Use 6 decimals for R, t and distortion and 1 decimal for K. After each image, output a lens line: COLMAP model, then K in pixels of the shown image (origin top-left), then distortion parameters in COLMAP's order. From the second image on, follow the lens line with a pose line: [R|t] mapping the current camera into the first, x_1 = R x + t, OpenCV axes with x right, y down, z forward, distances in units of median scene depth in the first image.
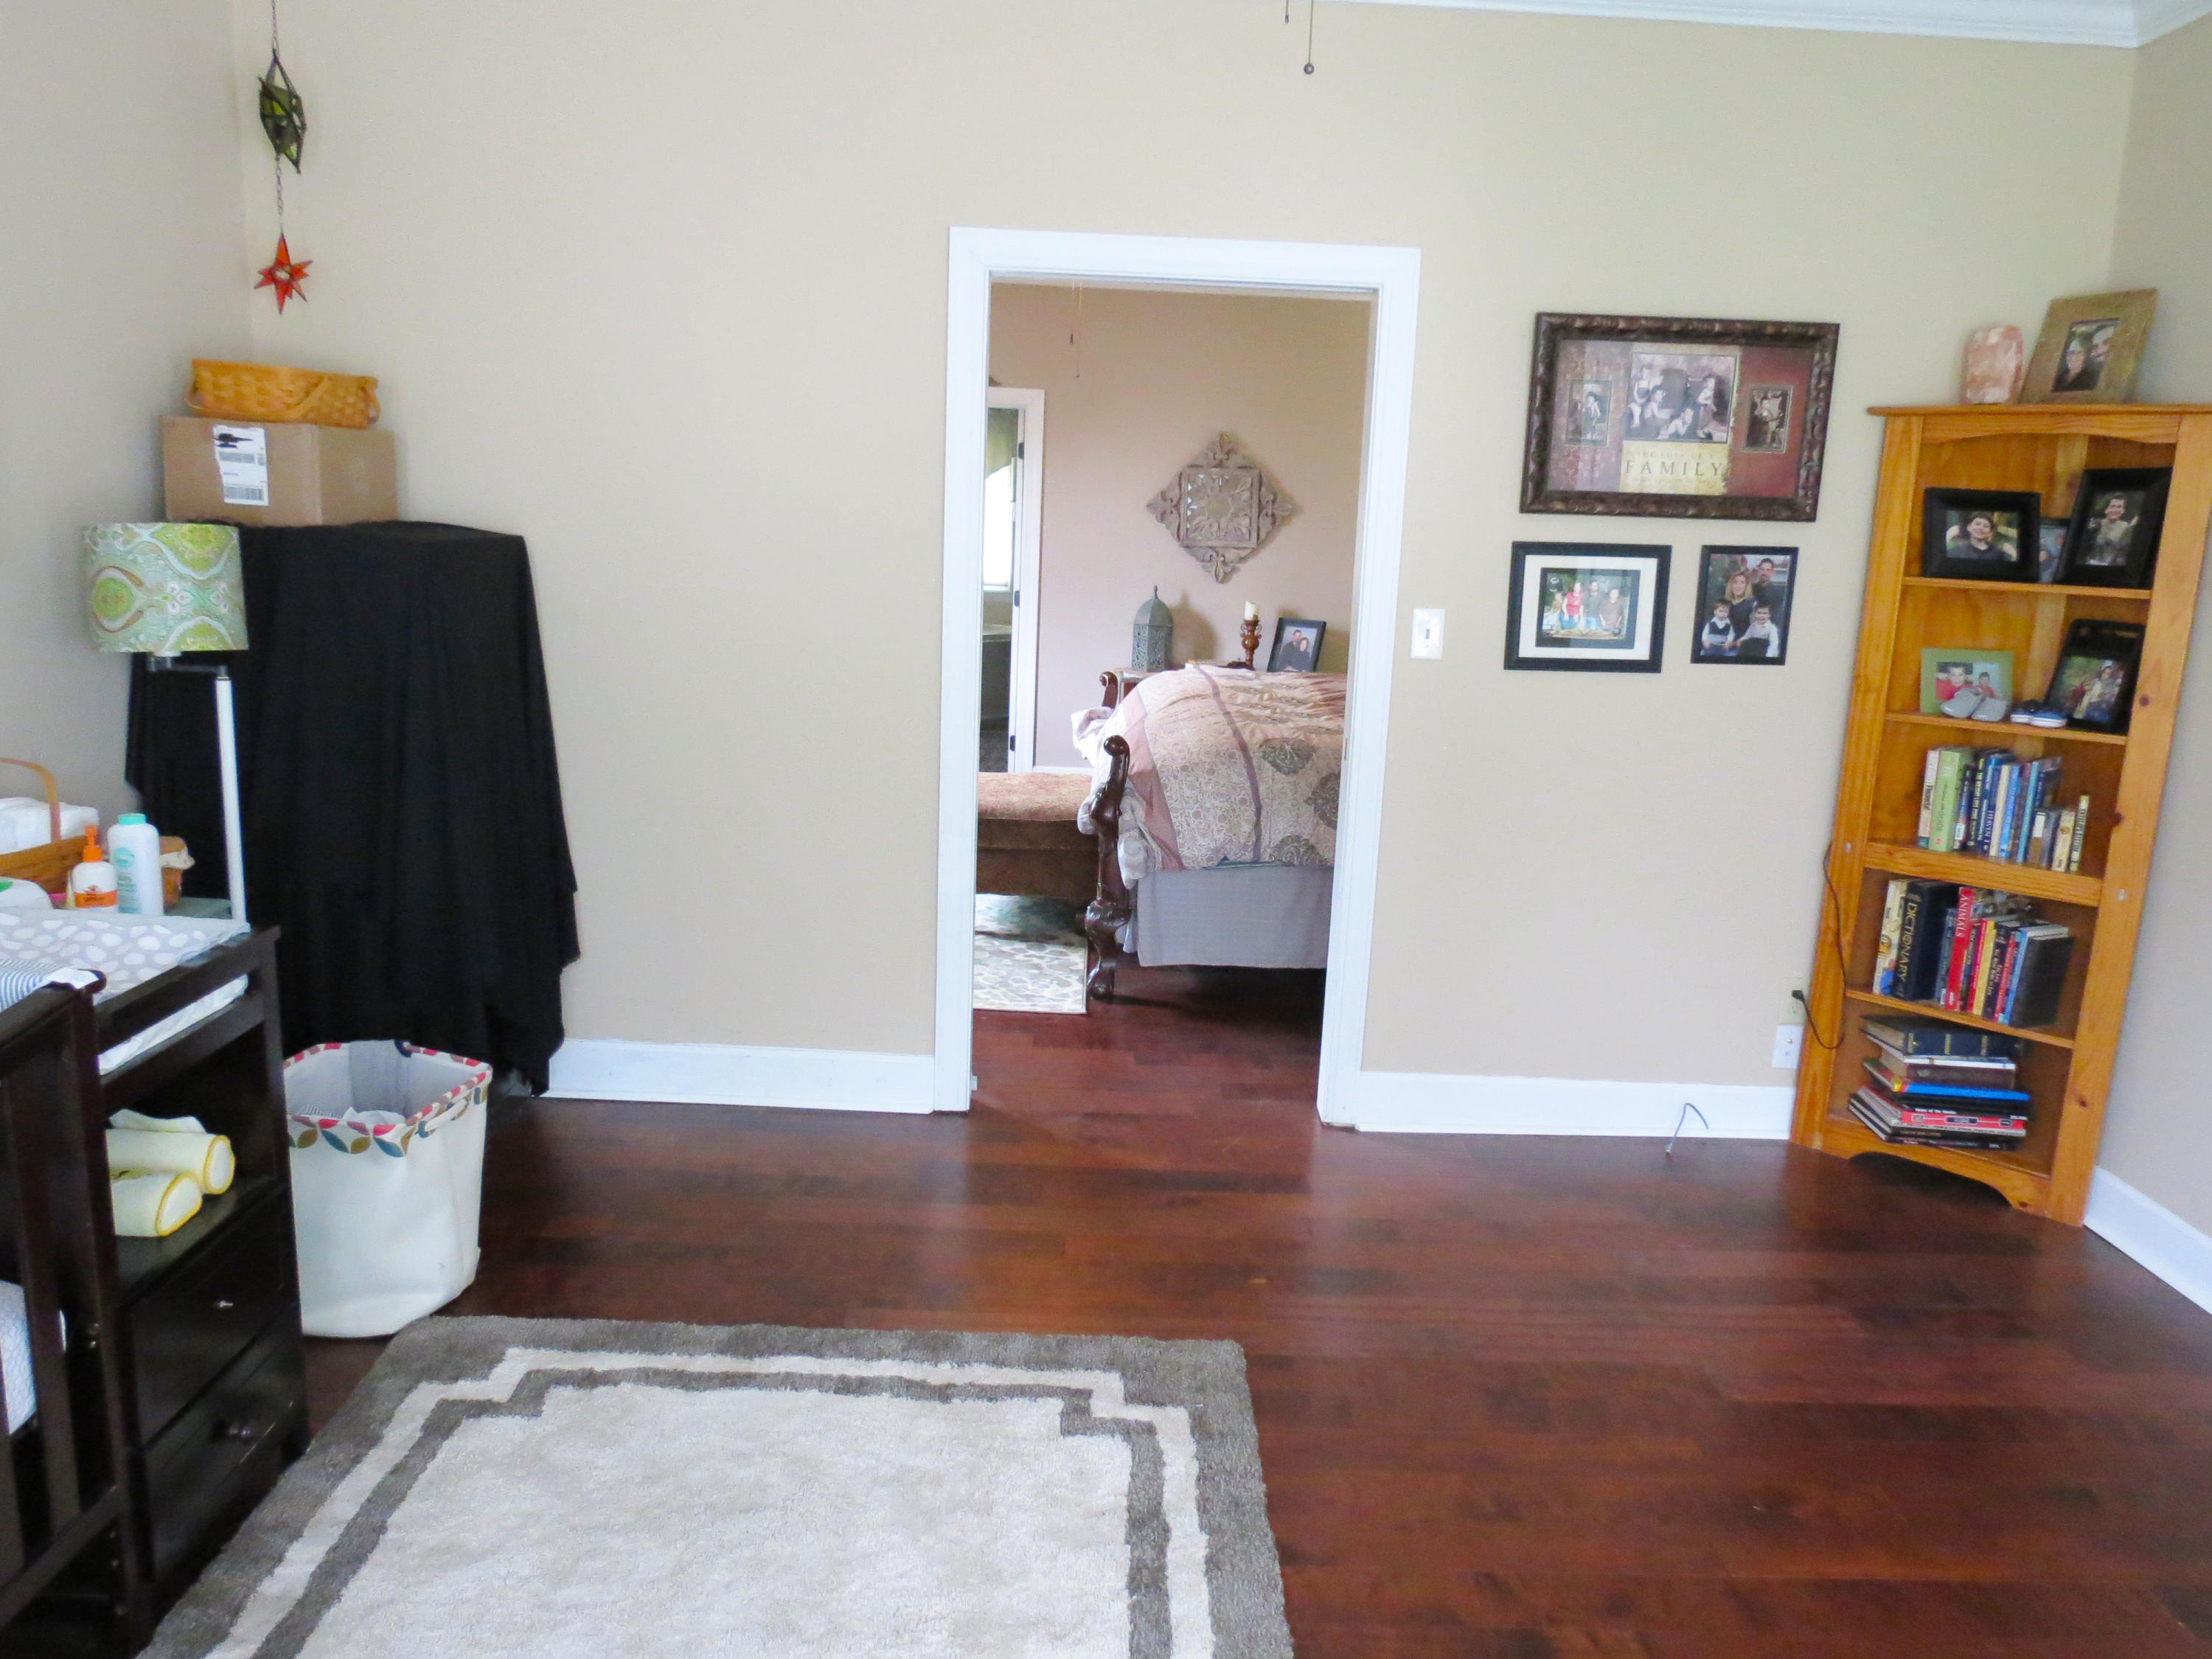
lens RADIAL K [[1558.0, 0, 1104.2], [0, 1558.0, 827.6], [0, 0, 1]] dist [-0.032696, 0.009897]
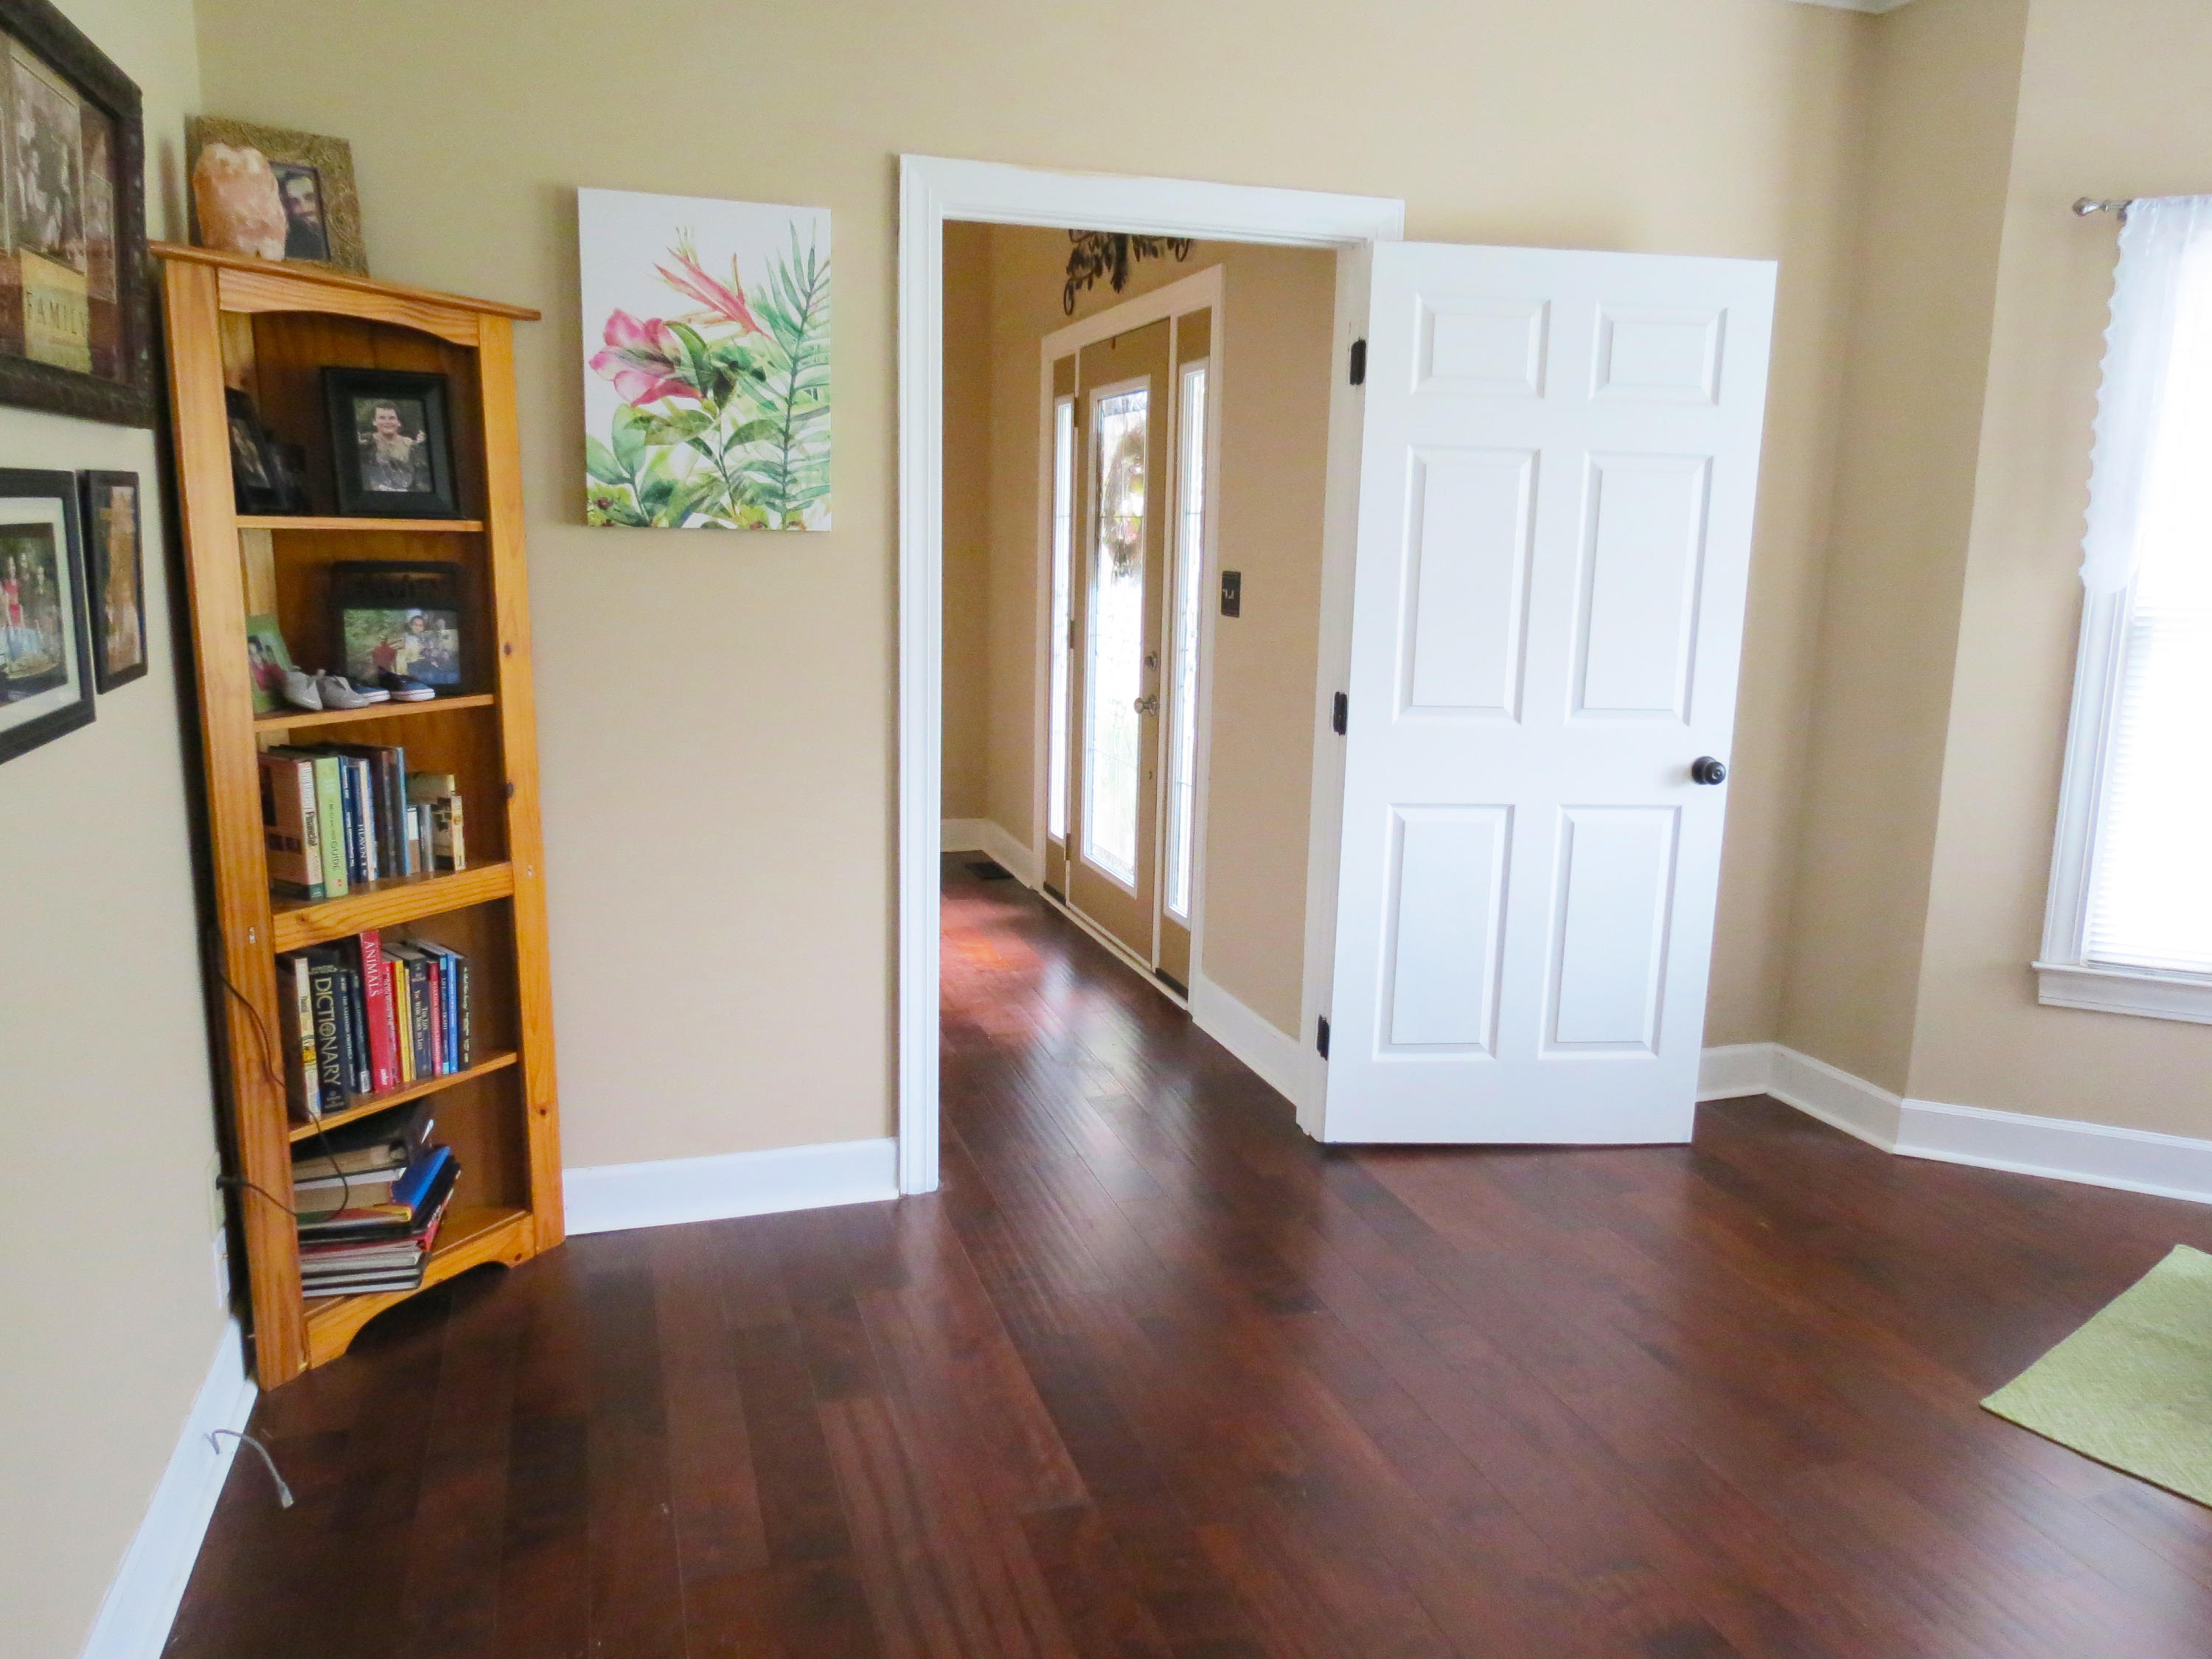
lens RADIAL K [[1558.0, 0, 1103.5], [0, 1558.0, 832.5], [0, 0, 1]] dist [-0.032696, 0.009897]
pose [[-0.298126, -0.222146, 0.928317, -0.232858], [0.154557, 0.948473, 0.276605, -0.159892], [-0.941930, 0.225941, -0.248430, 0.850404]]
